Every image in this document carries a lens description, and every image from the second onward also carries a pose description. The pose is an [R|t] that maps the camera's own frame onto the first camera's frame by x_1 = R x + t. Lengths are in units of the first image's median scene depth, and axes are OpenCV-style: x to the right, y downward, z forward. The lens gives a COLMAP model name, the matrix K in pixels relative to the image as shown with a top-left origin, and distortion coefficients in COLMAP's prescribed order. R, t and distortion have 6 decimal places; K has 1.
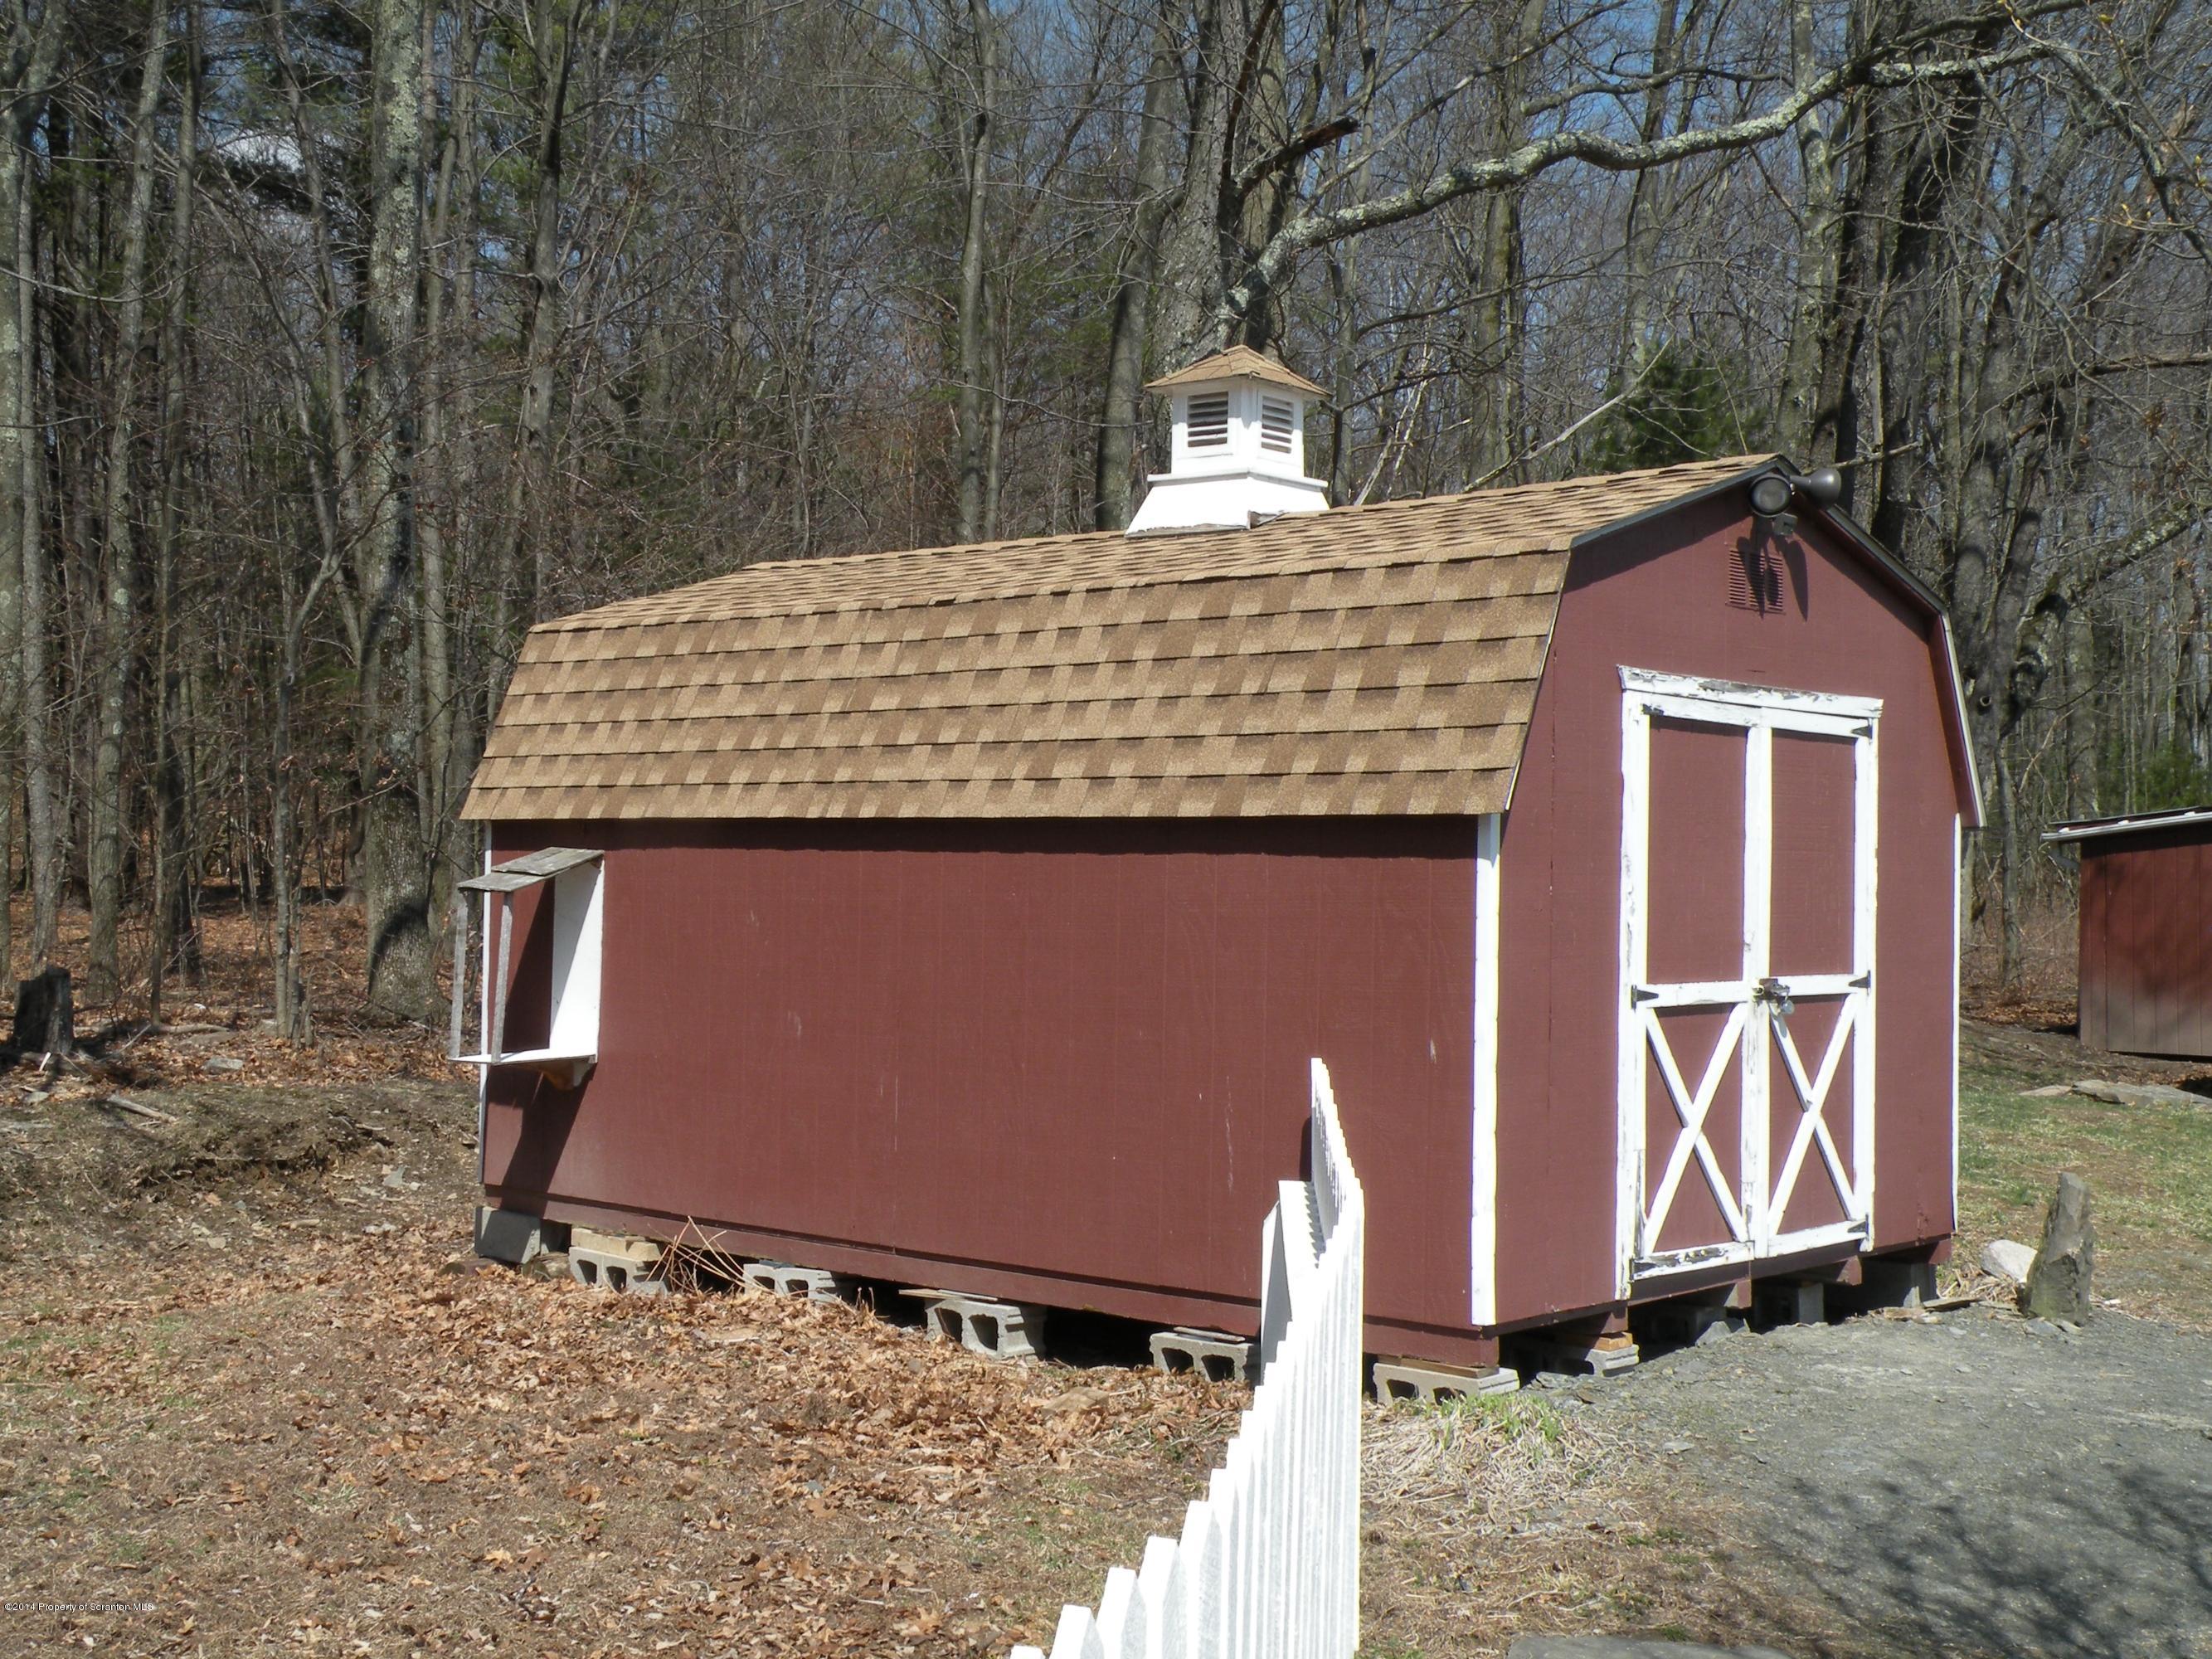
lens RADIAL K [[2708.1, 0, 1106.0], [0, 2708.1, 829.5], [0, 0, 1]] dist [0.040230, 0.027154]
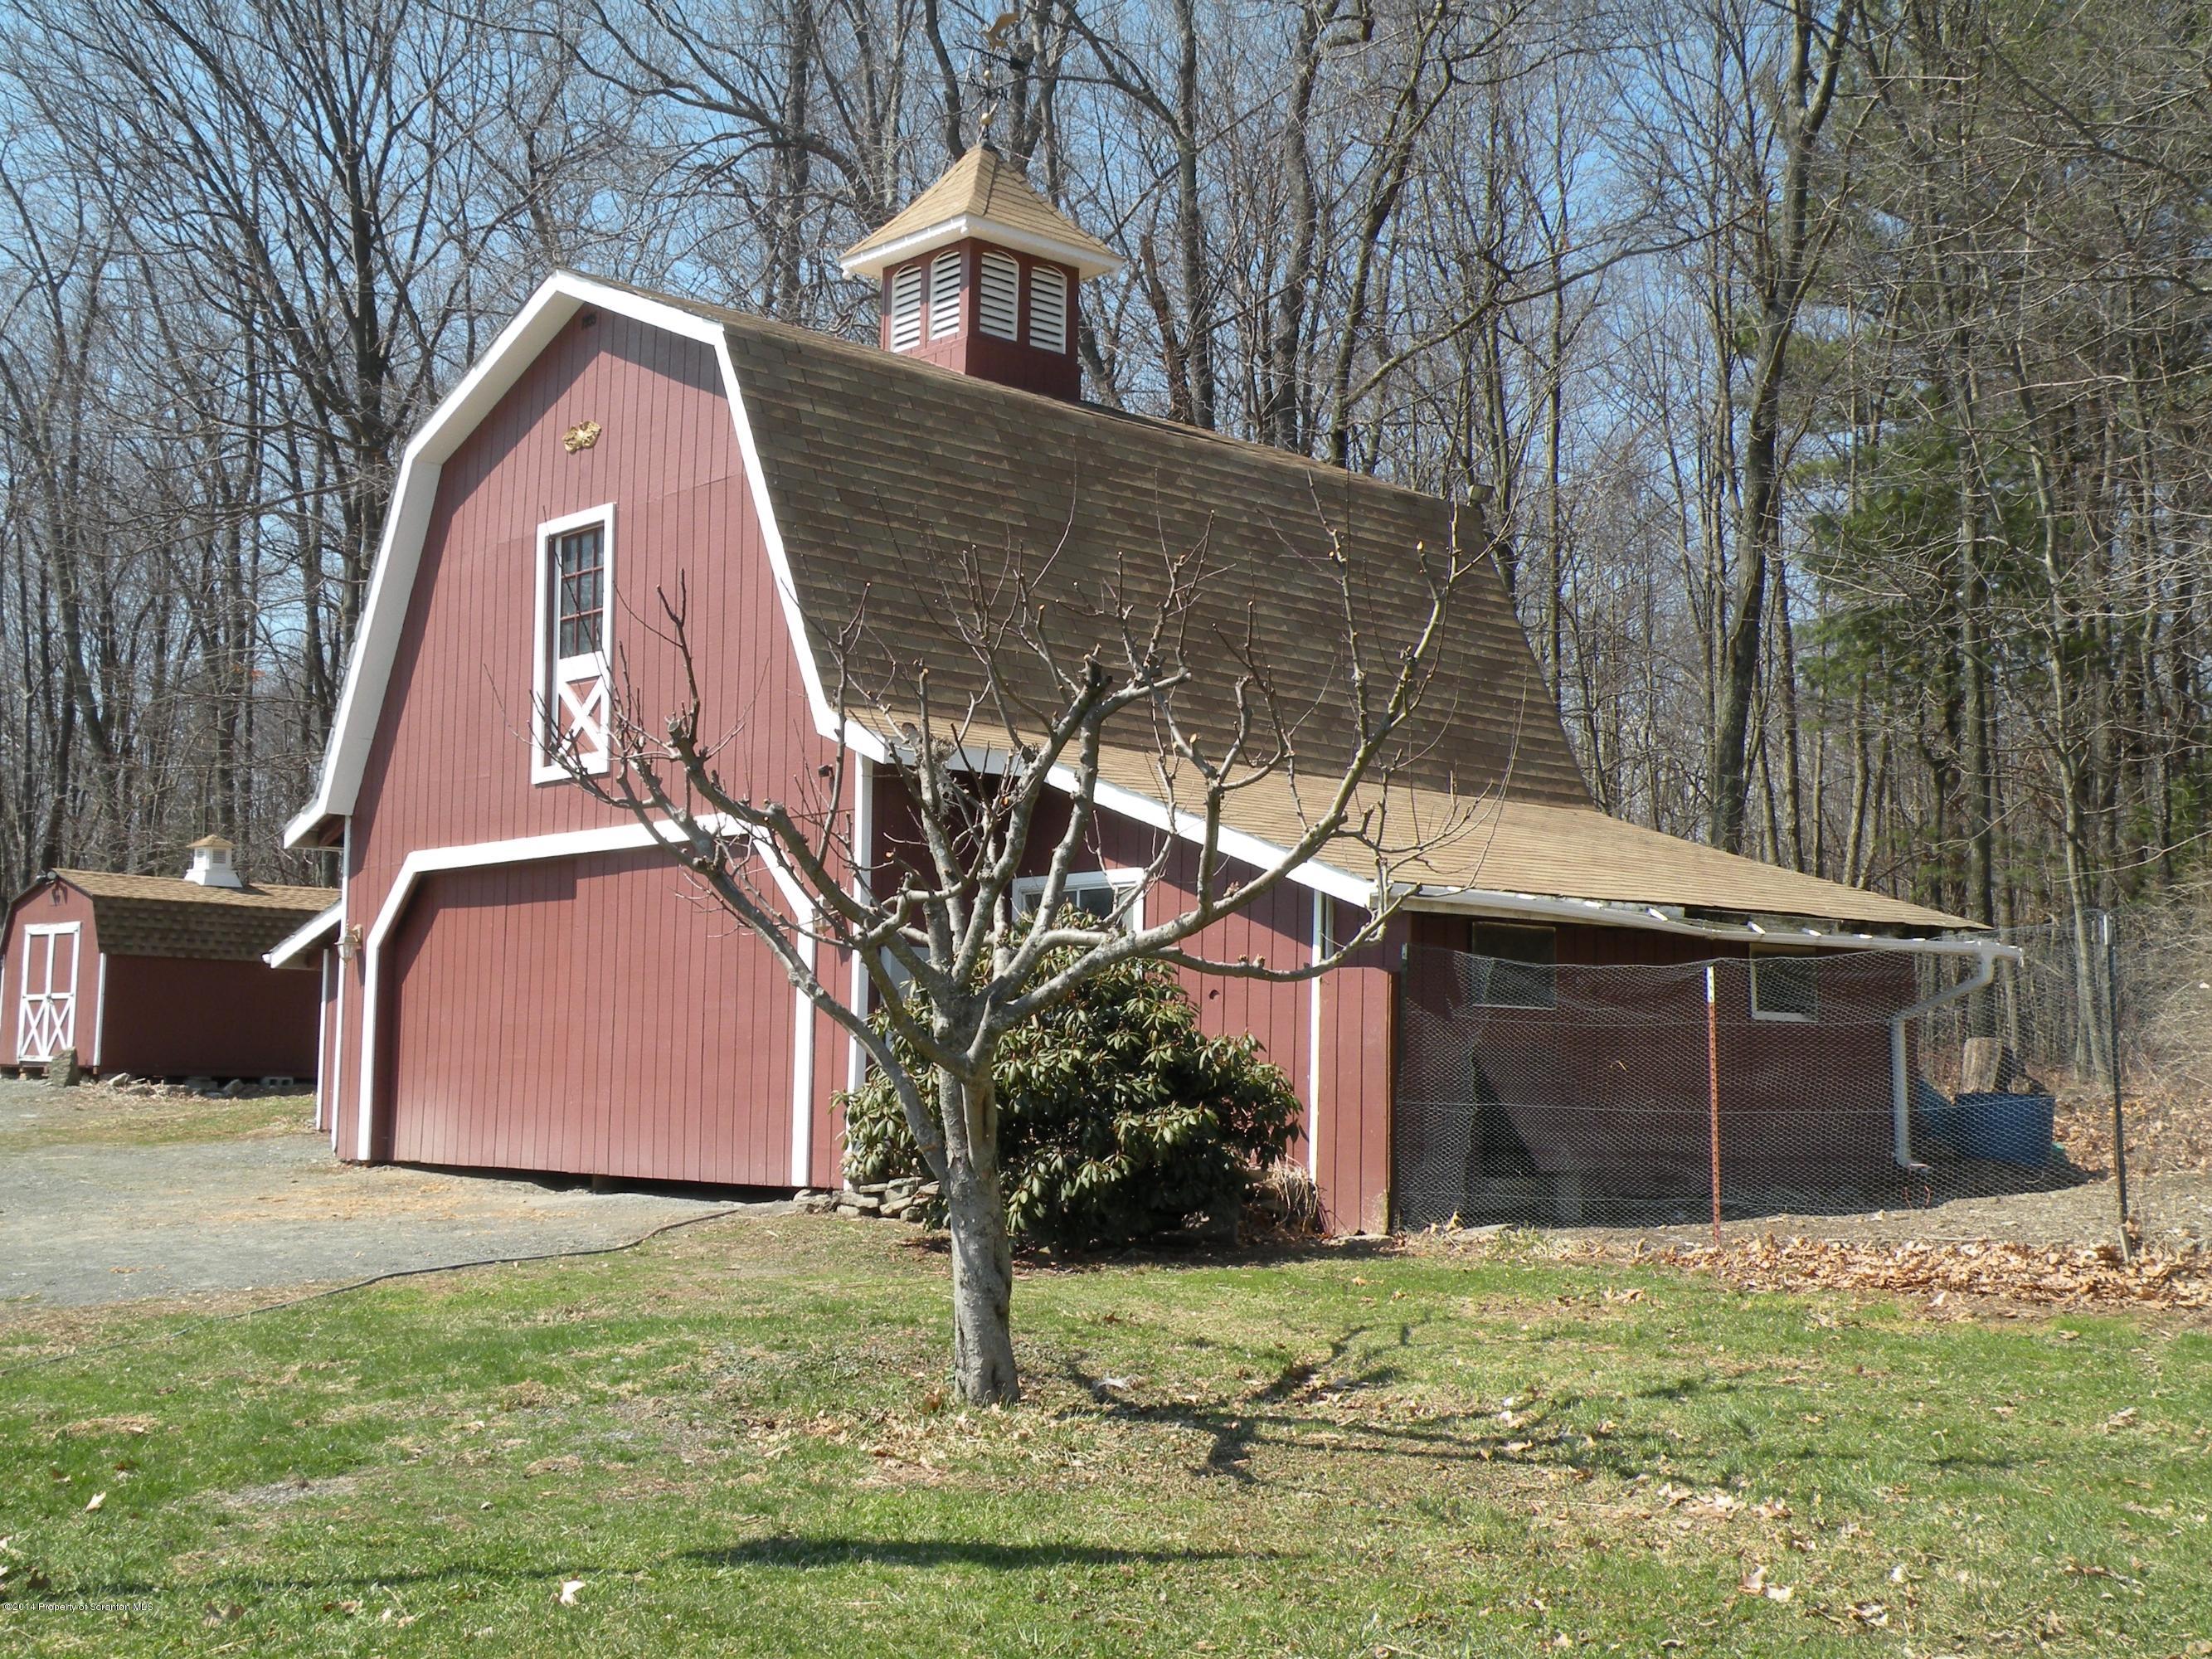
lens RADIAL K [[2708.1, 0, 1106.0], [0, 2708.1, 829.5], [0, 0, 1]] dist [0.040230, 0.027154]
pose [[-0.047382, -0.107646, -0.993060, 4.325652], [-0.005593, 0.994189, -0.107502, 0.243798], [0.998861, 0.000461, -0.047709, 2.810857]]
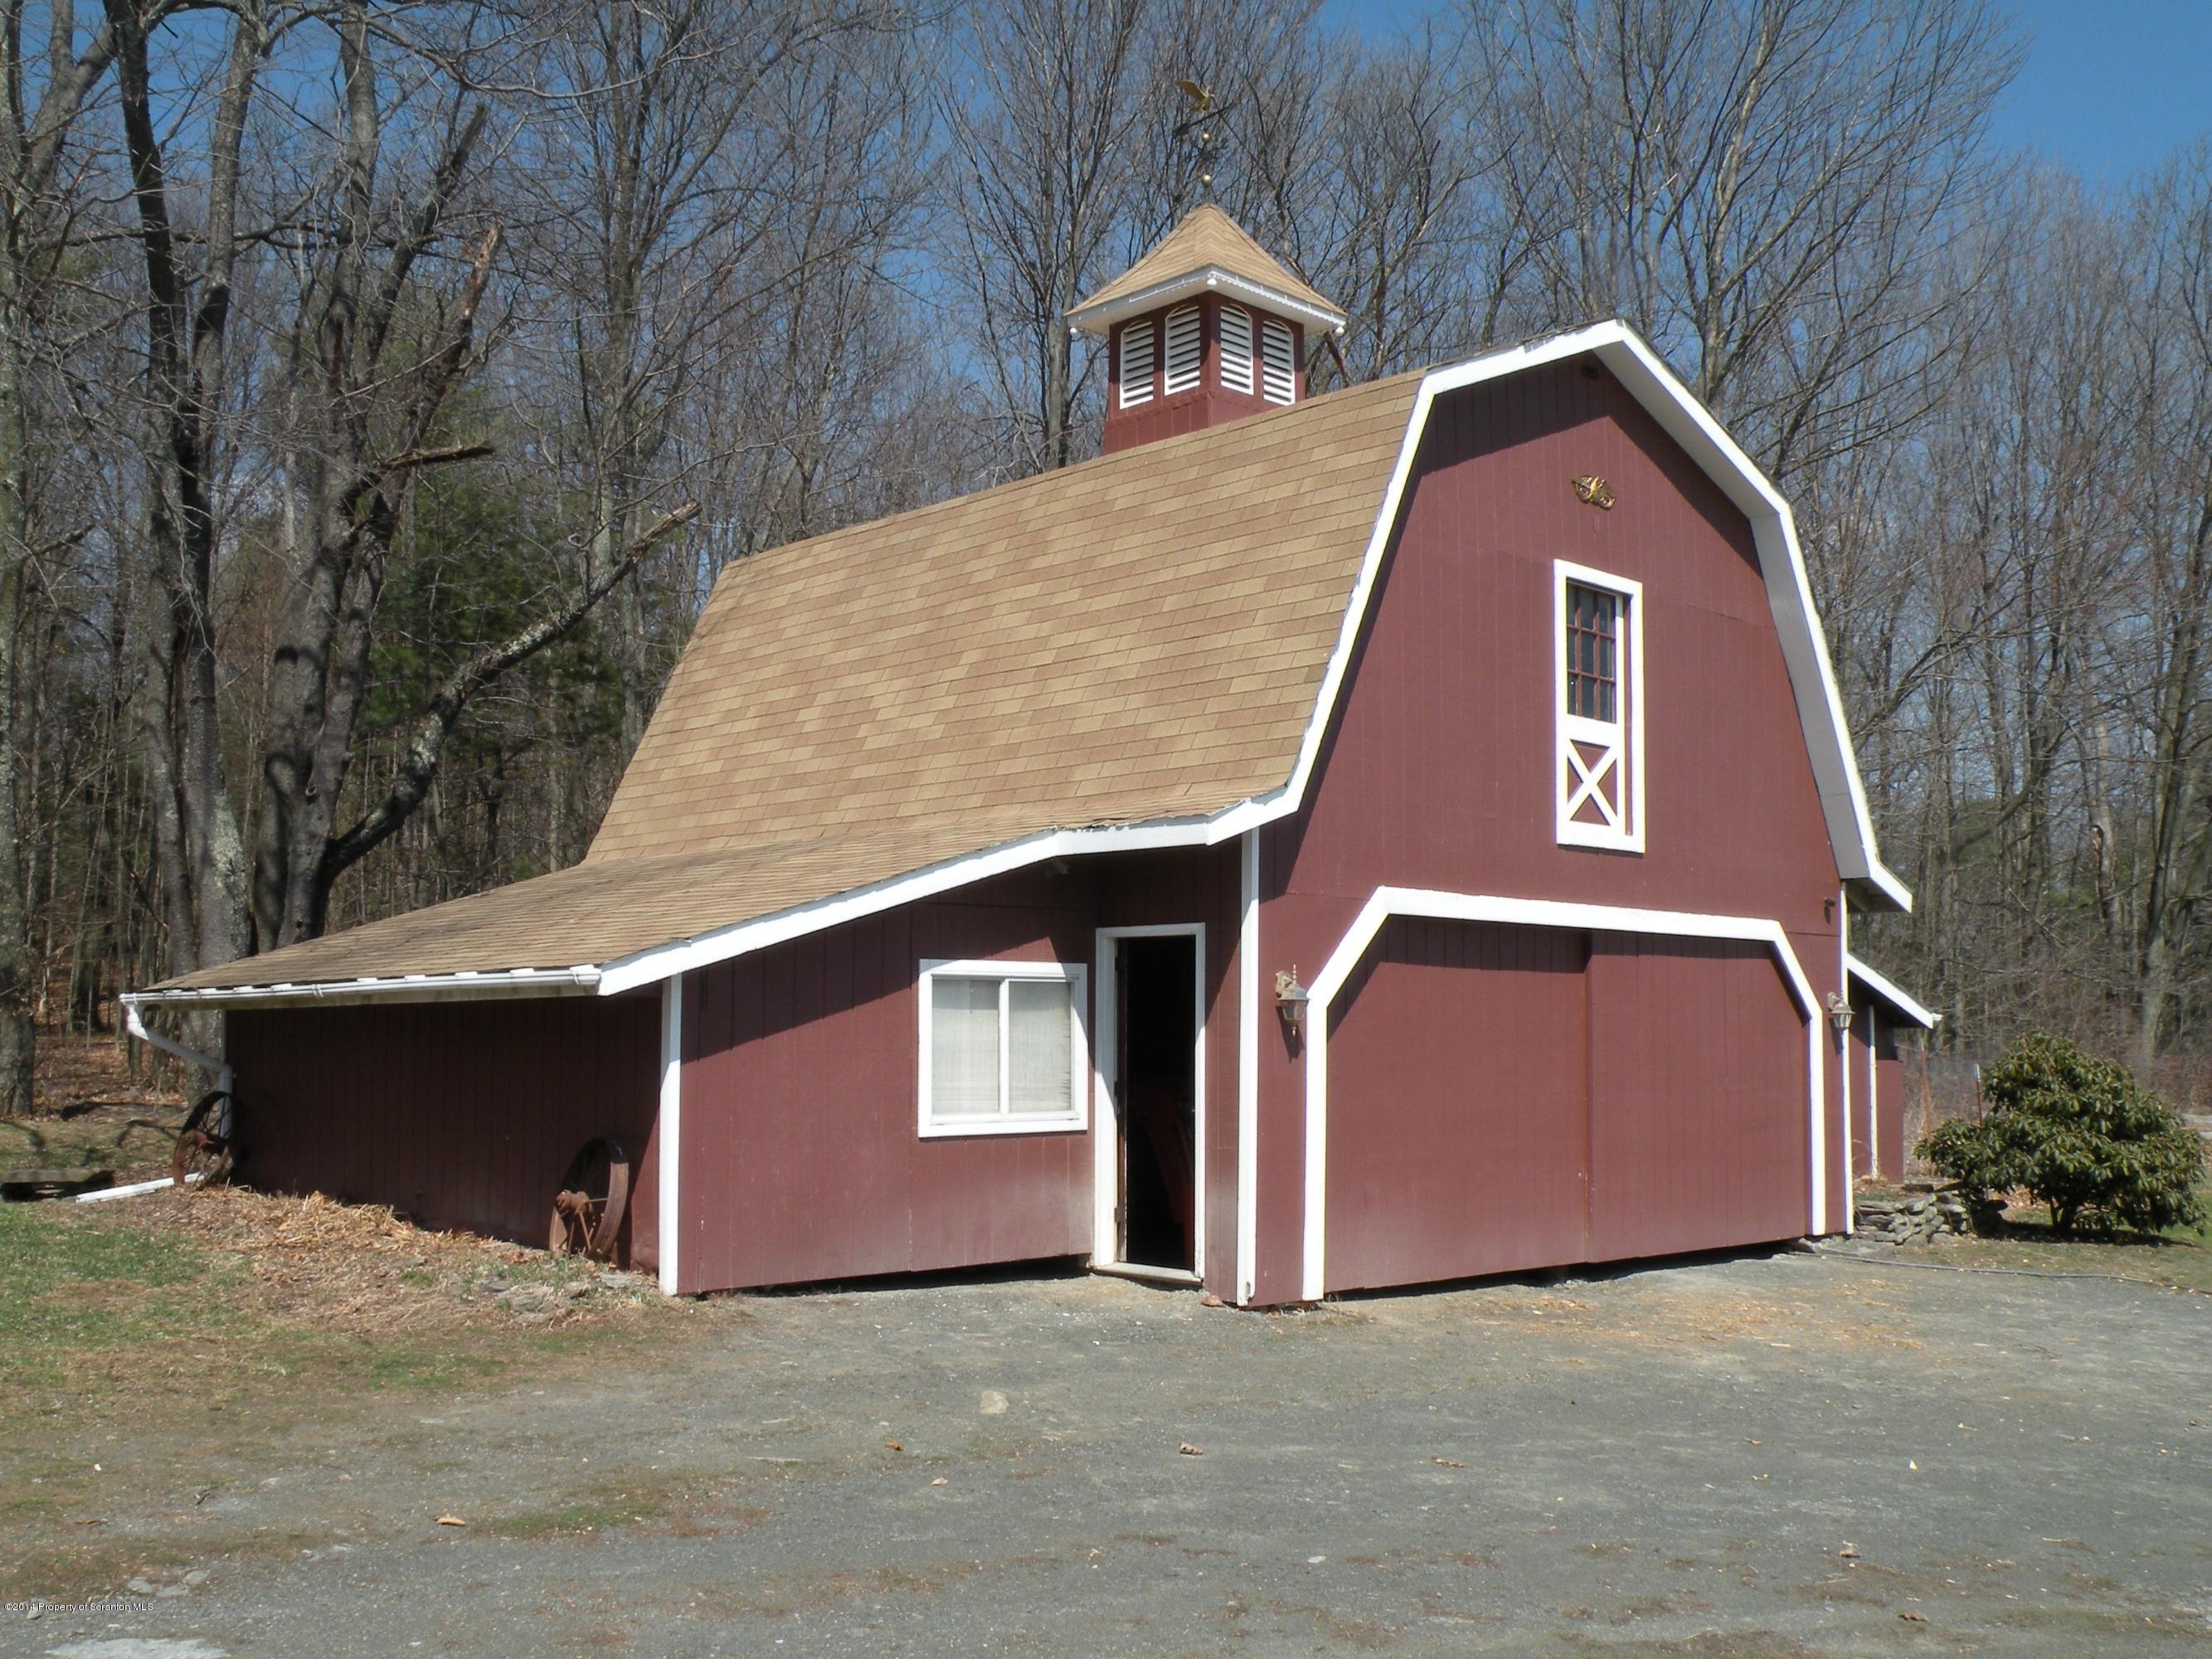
lens RADIAL K [[2148.7, 0, 1106.0], [0, 2148.7, 829.5], [0, 0, 1]] dist [-0.060721, -0.000328]
pose [[0.999920, -0.008560, 0.009323, 1.711609], [0.009454, 0.994894, -0.100484, 0.113412], [-0.008415, 0.100564, 0.994895, 0.581221]]
